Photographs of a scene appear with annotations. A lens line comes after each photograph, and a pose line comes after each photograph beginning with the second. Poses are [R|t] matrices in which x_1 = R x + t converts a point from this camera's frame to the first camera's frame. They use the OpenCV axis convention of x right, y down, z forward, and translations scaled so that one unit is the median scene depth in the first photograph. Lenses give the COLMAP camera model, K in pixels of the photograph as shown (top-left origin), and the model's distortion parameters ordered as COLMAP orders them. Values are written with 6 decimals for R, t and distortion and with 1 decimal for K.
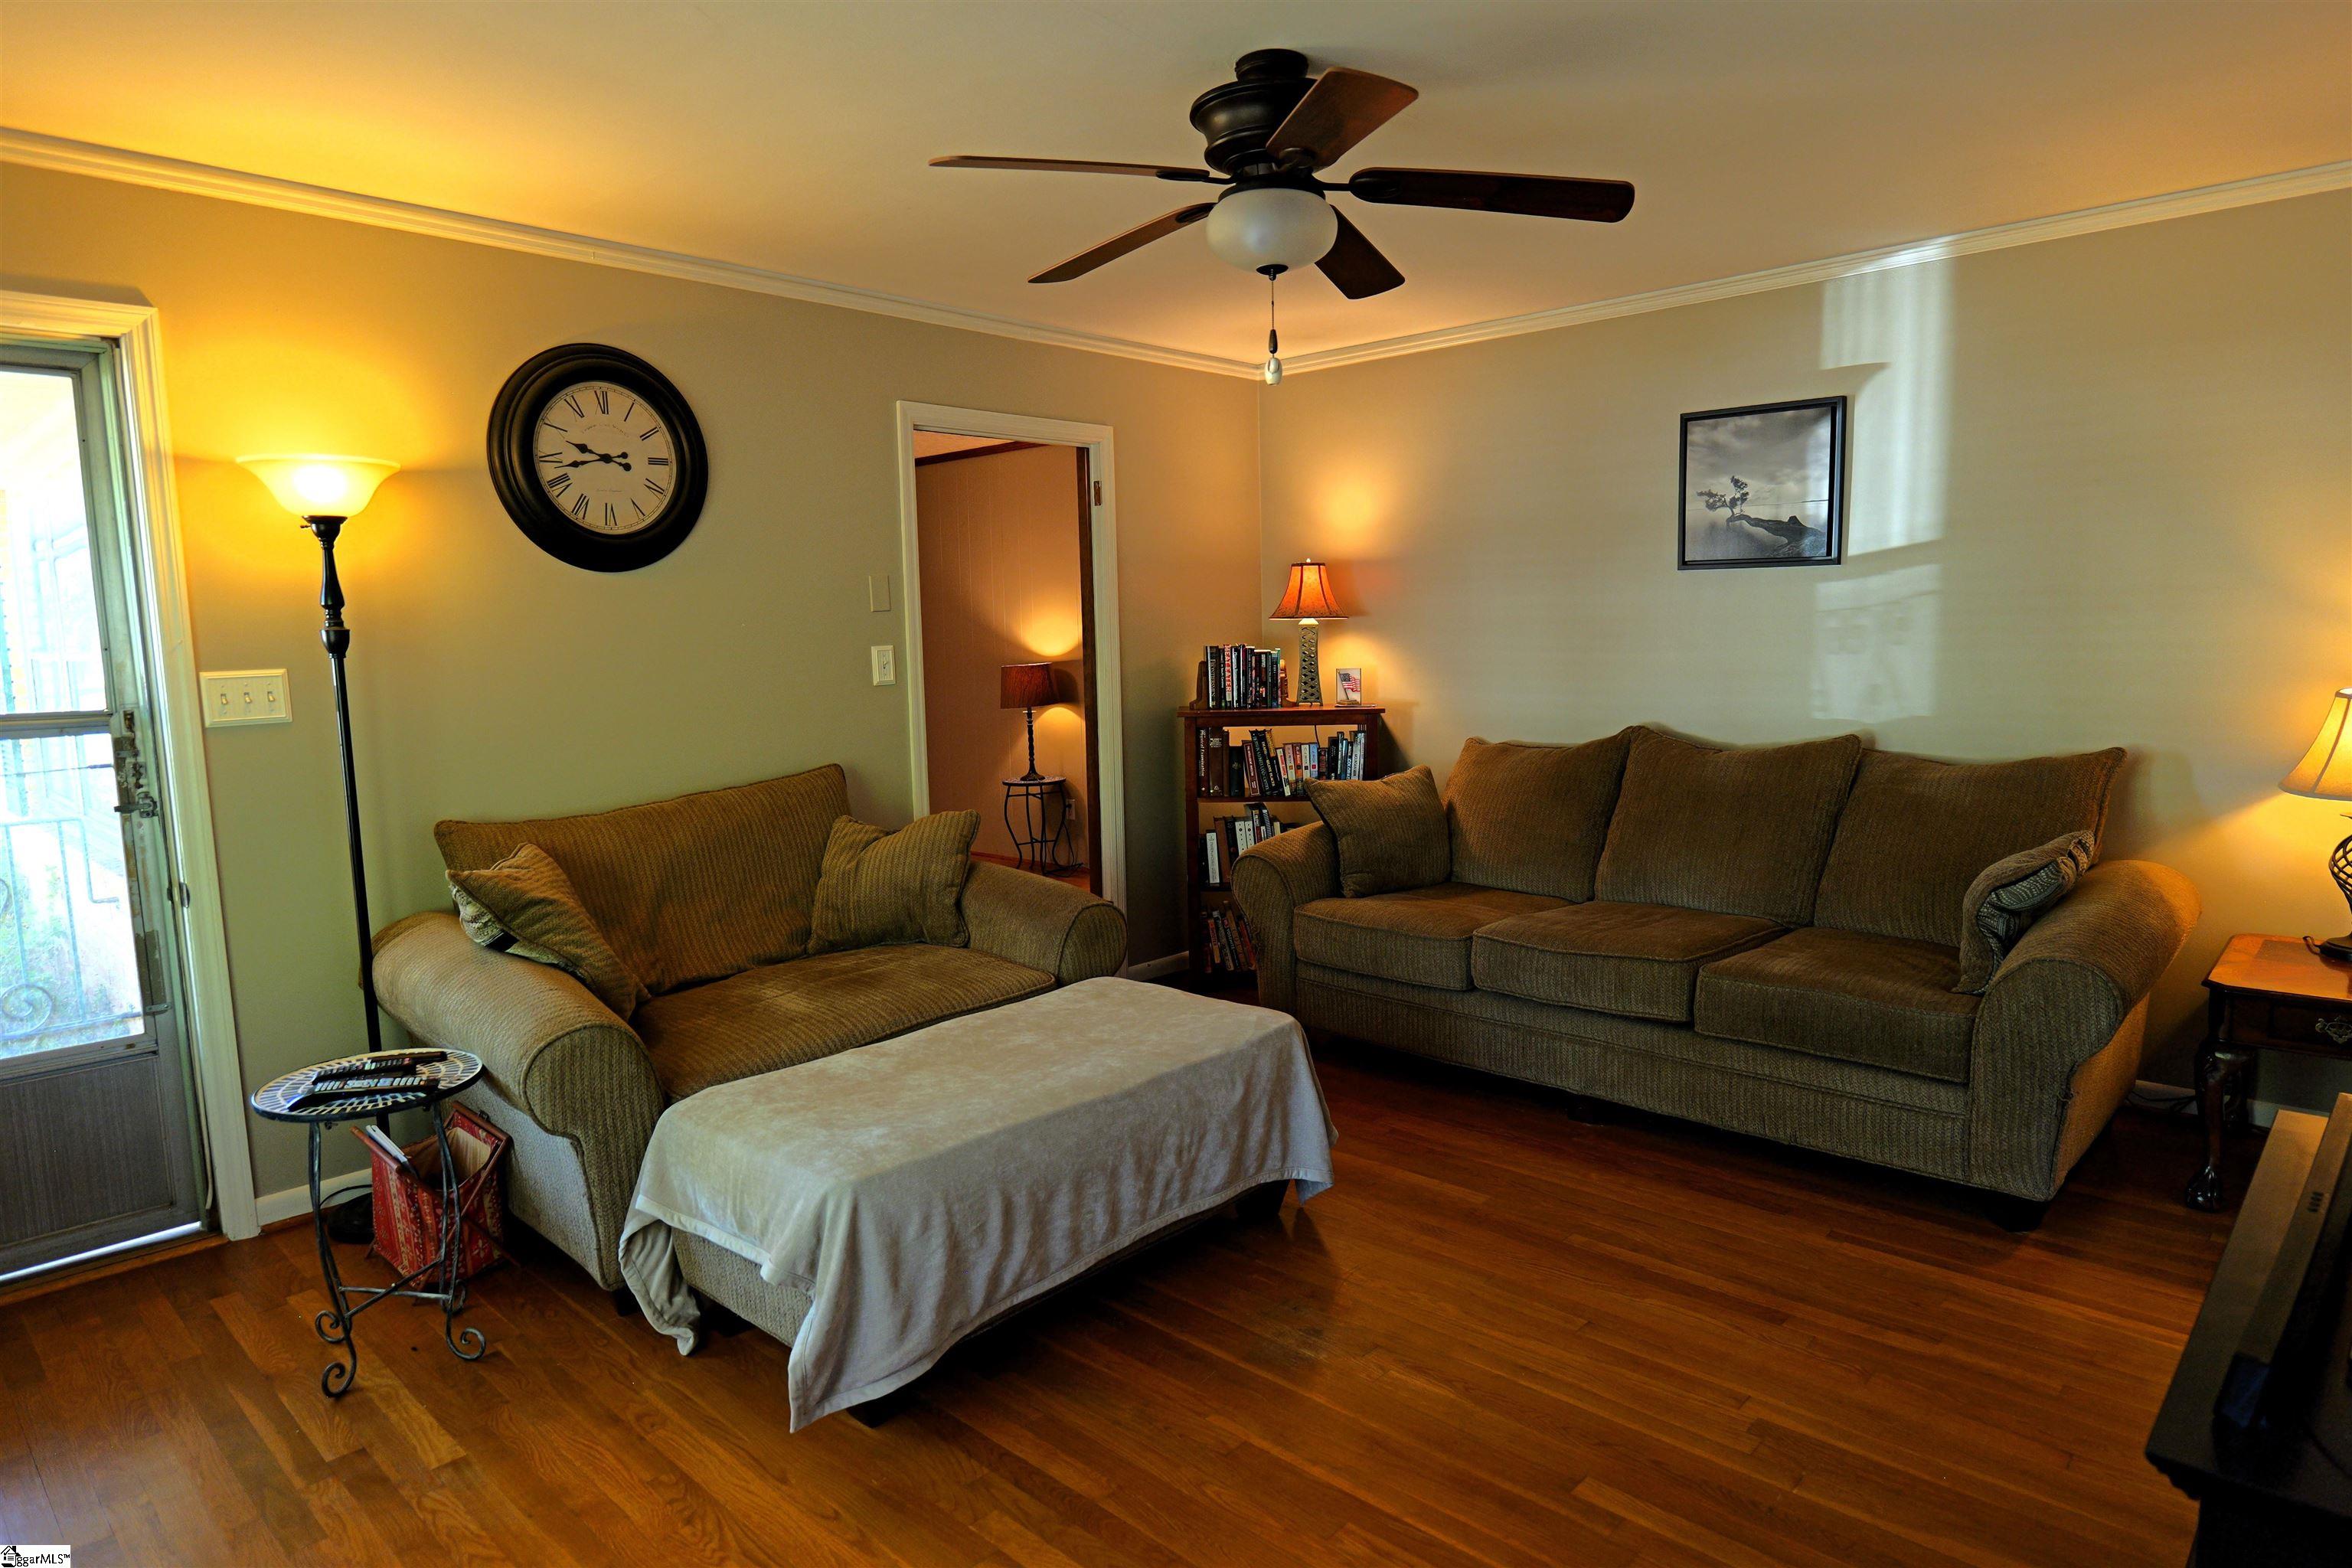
lens RADIAL K [[1379.4, 0, 1182.0], [0, 1379.4, 782.2], [0, 0, 1]] dist [-0.019657, 0.009425]
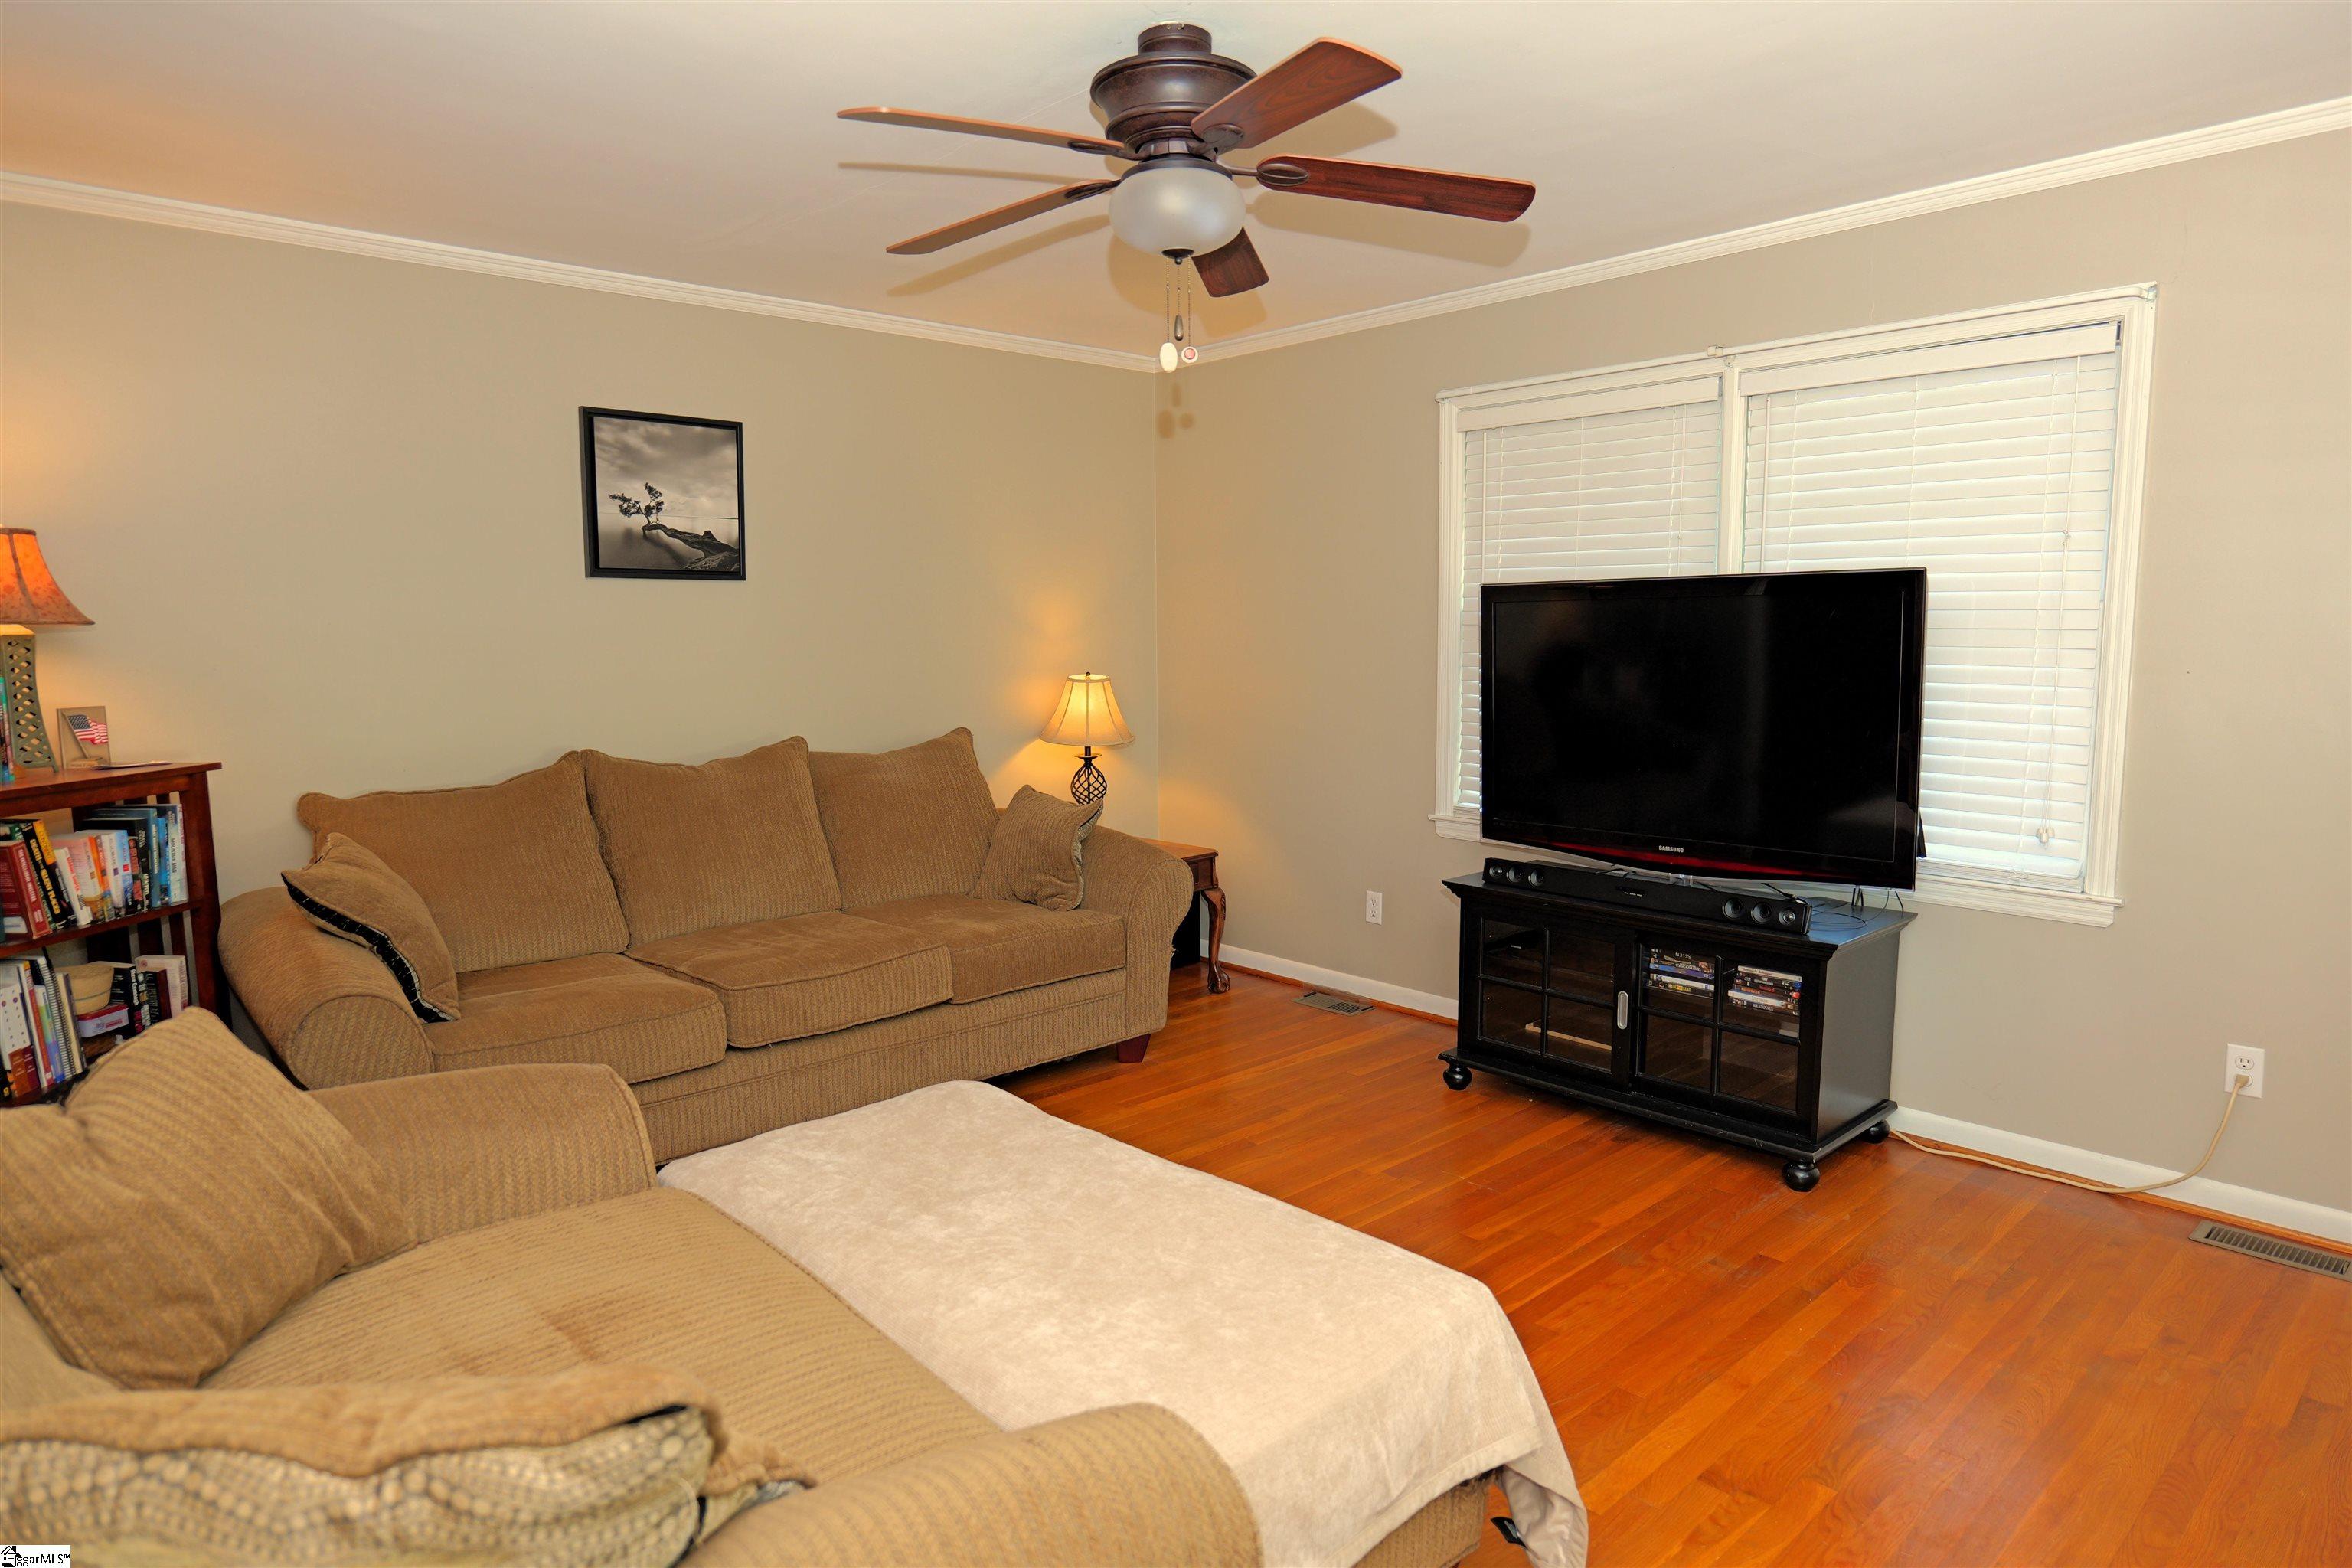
lens RADIAL K [[1379.4, 0, 1181.7], [0, 1379.4, 788.4], [0, 0, 1]] dist [-0.019657, 0.009425]
pose [[0.065820, -0.092803, 0.993507, -0.553098], [0.124033, 0.988705, 0.084137, -0.045930], [-0.990093, 0.117690, 0.076588, 0.583534]]
